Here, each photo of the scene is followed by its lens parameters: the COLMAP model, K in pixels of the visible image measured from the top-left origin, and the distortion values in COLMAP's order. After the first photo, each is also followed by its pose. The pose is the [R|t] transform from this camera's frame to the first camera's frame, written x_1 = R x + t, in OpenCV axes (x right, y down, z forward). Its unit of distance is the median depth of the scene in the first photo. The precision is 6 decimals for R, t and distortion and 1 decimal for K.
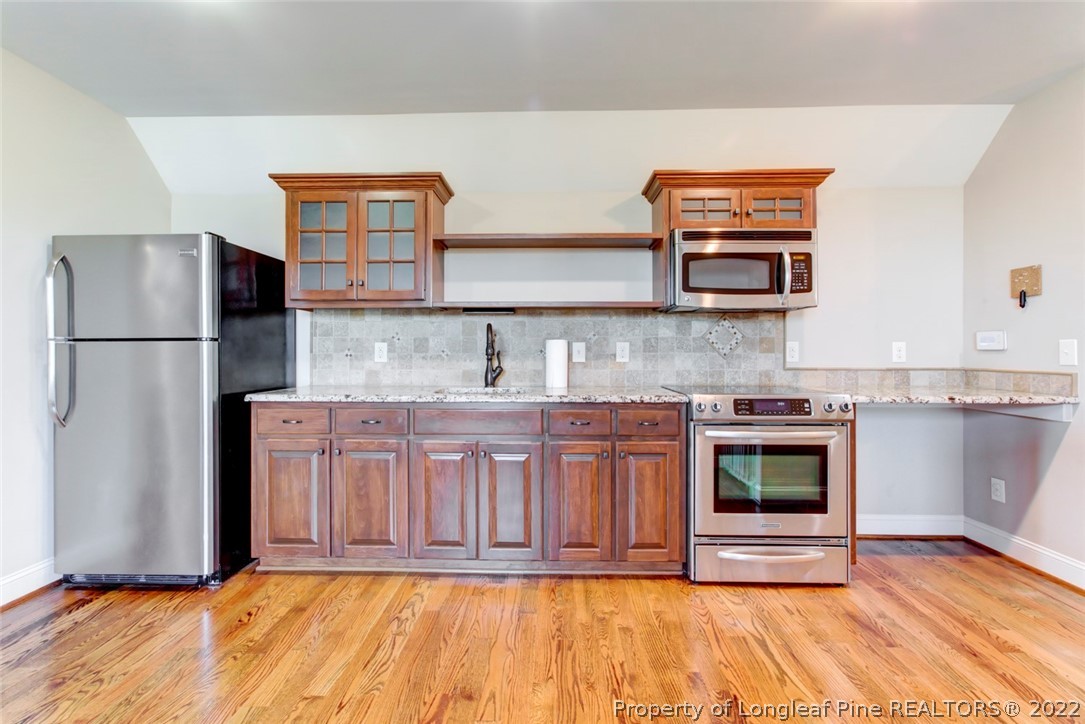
lens RADIAL K [[491.6, 0, 541.0], [0, 491.6, 349.2], [0, 0, 1]] dist [0.001400, 0.001540]
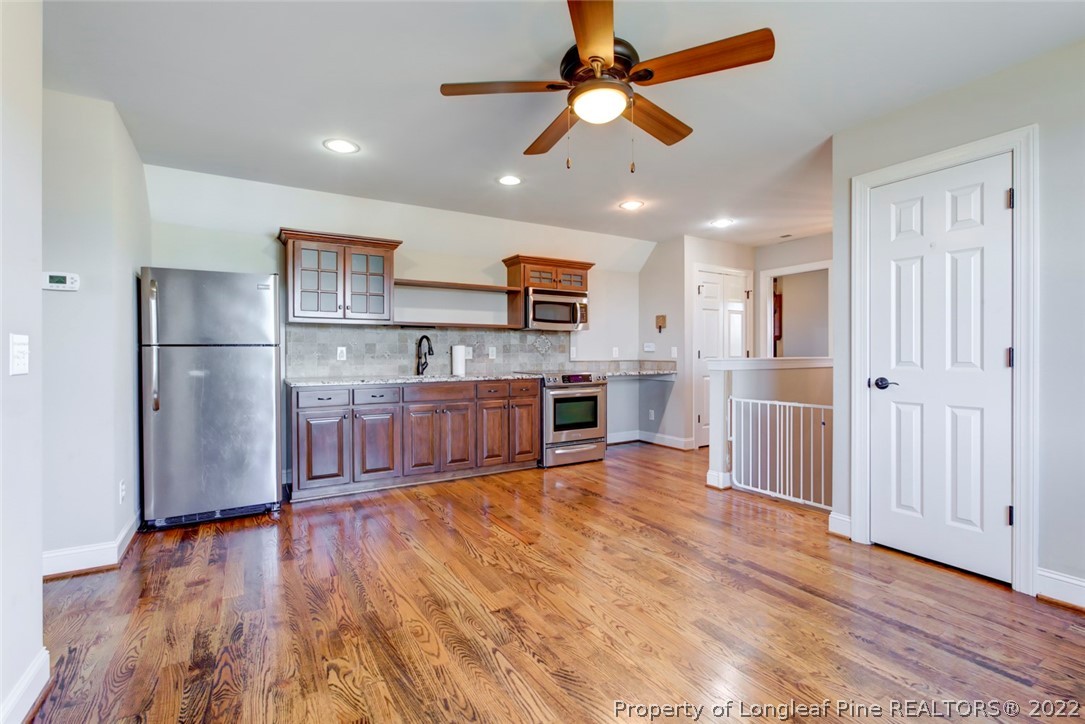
lens RADIAL K [[491.6, 0, 546.3], [0, 491.6, 356.2], [0, 0, 1]] dist [0.001400, 0.001540]
pose [[0.835843, -0.006712, 0.548927, -0.689441], [0.001161, 0.999945, 0.010458, -0.000384], [-0.548967, -0.008104, 0.835805, -0.593215]]
